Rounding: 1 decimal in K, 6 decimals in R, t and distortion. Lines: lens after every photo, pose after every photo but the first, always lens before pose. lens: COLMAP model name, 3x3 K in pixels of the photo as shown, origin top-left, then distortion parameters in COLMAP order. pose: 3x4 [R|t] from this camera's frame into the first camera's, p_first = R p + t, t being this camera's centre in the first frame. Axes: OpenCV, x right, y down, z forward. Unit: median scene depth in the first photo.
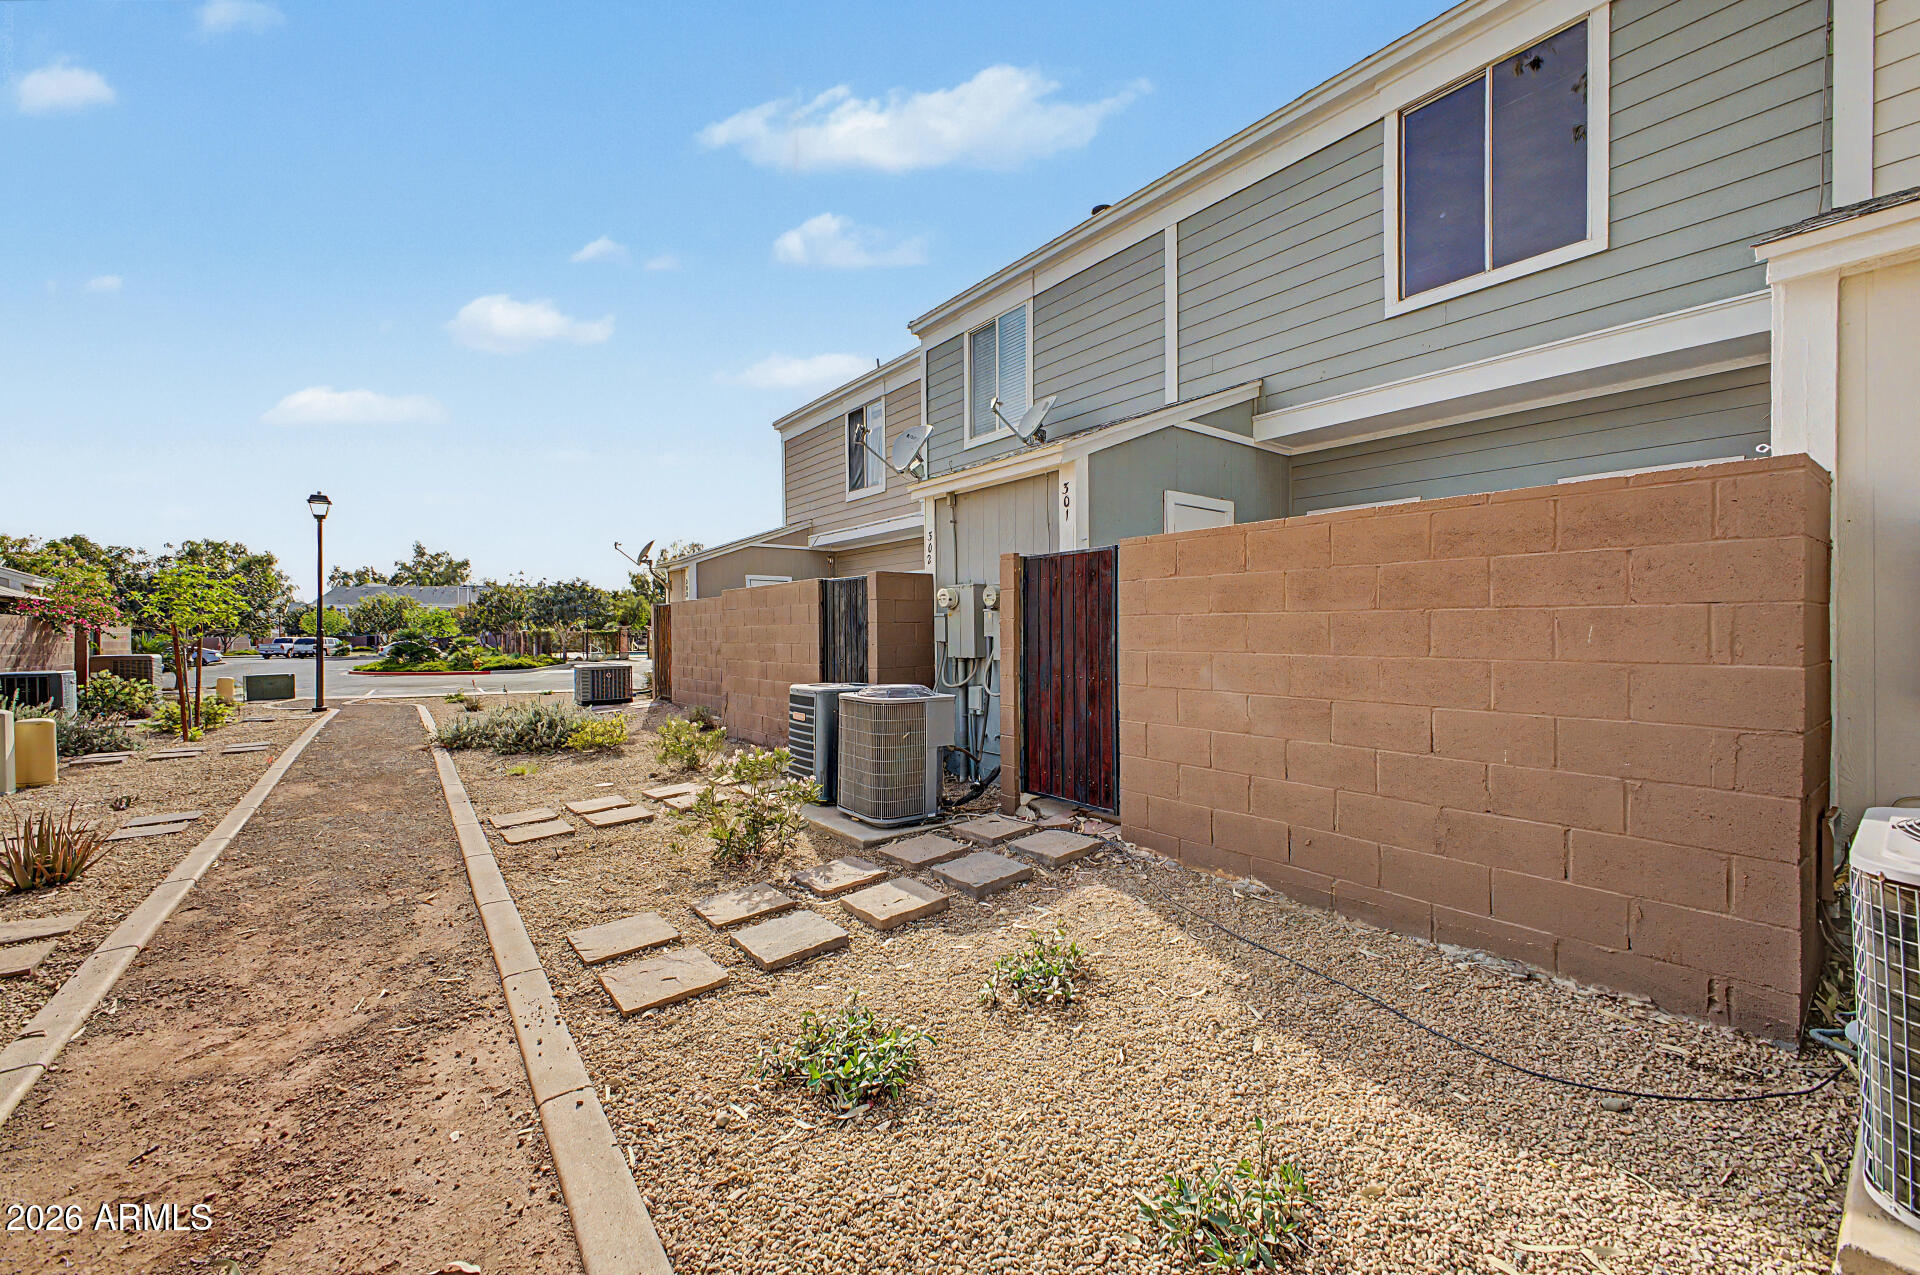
lens RADIAL K [[764.6, 0, 990.1], [0, 764.6, 637.4], [0, 0, 1]] dist [0.014698, -0.003834]
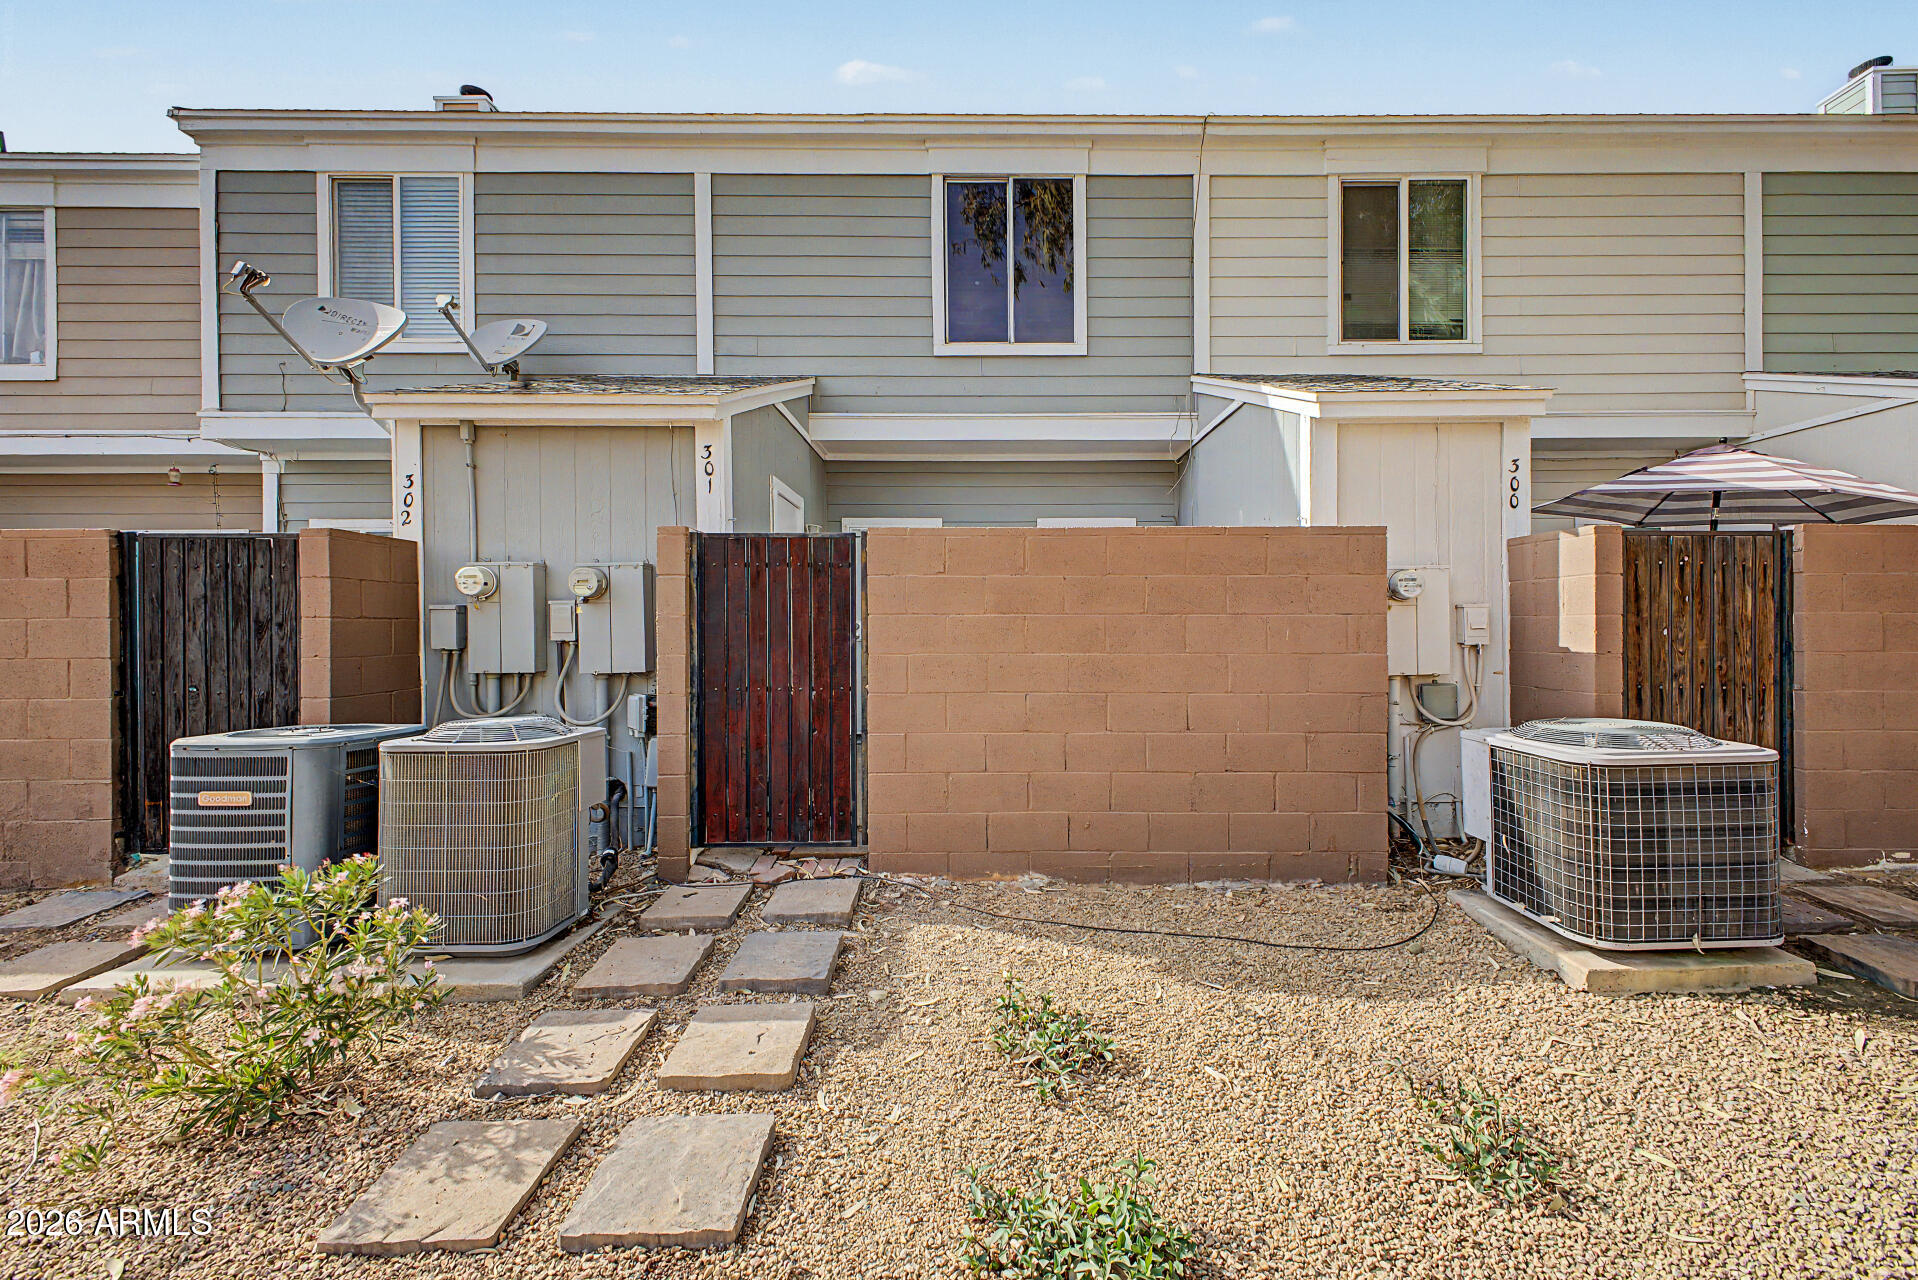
lens RADIAL K [[763.8, 0, 965.2], [0, 763.8, 634.8], [0, 0, 1]] dist [0.014698, -0.003834]
pose [[0.618479, 0.003479, 0.785794, -0.388367], [0.007209, 0.999923, -0.010101, 0.004114], [-0.785769, 0.011913, 0.618406, 0.330611]]
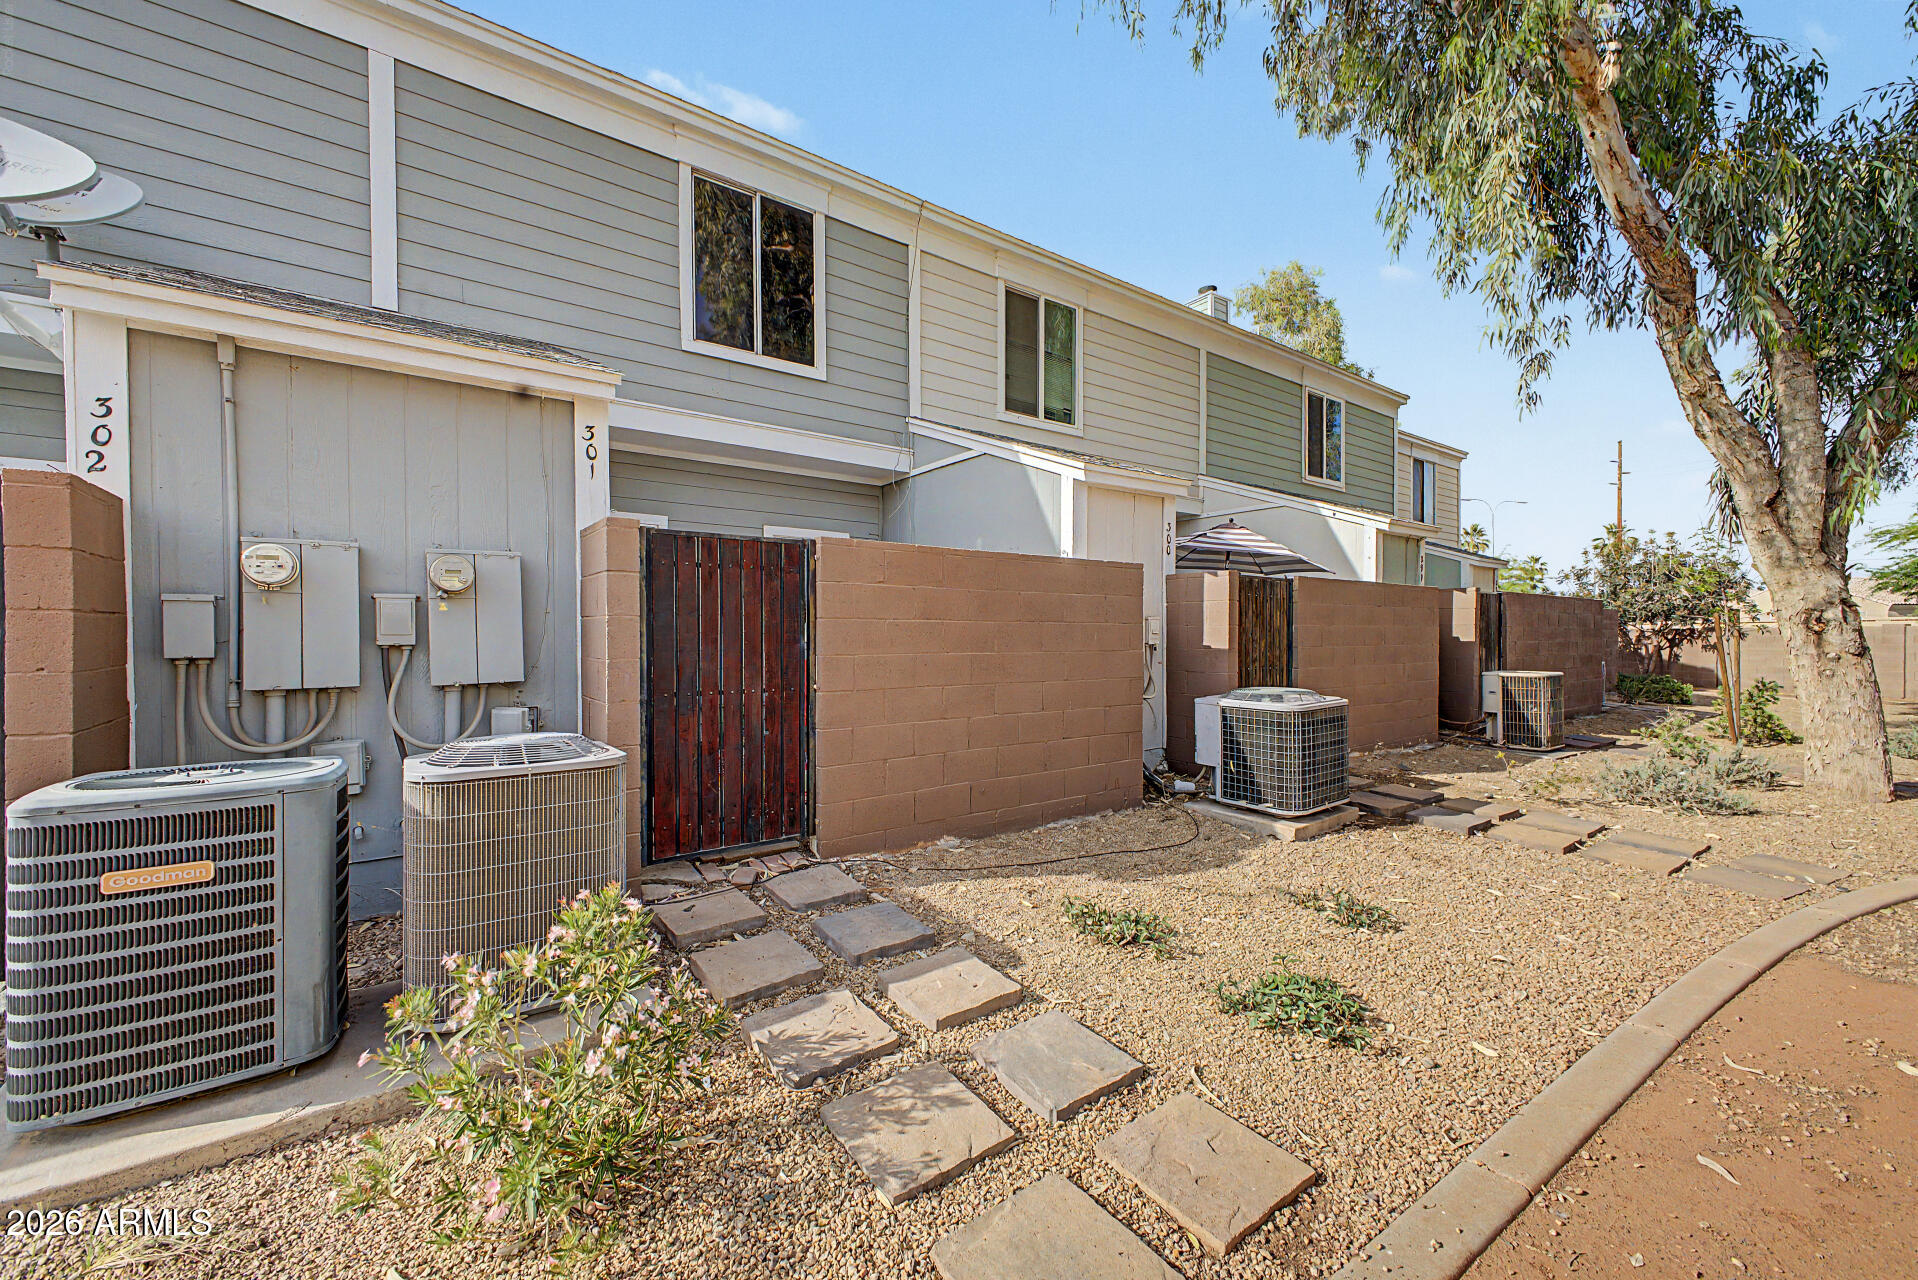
lens RADIAL K [[763.8, 0, 929.7], [0, 763.8, 644.0], [0, 0, 1]] dist [0.014698, -0.003834]
pose [[0.051260, -0.003189, 0.998680, -0.651275], [0.012423, 0.999920, 0.002555, 0.002199], [-0.998608, 0.012276, 0.051295, 0.715347]]
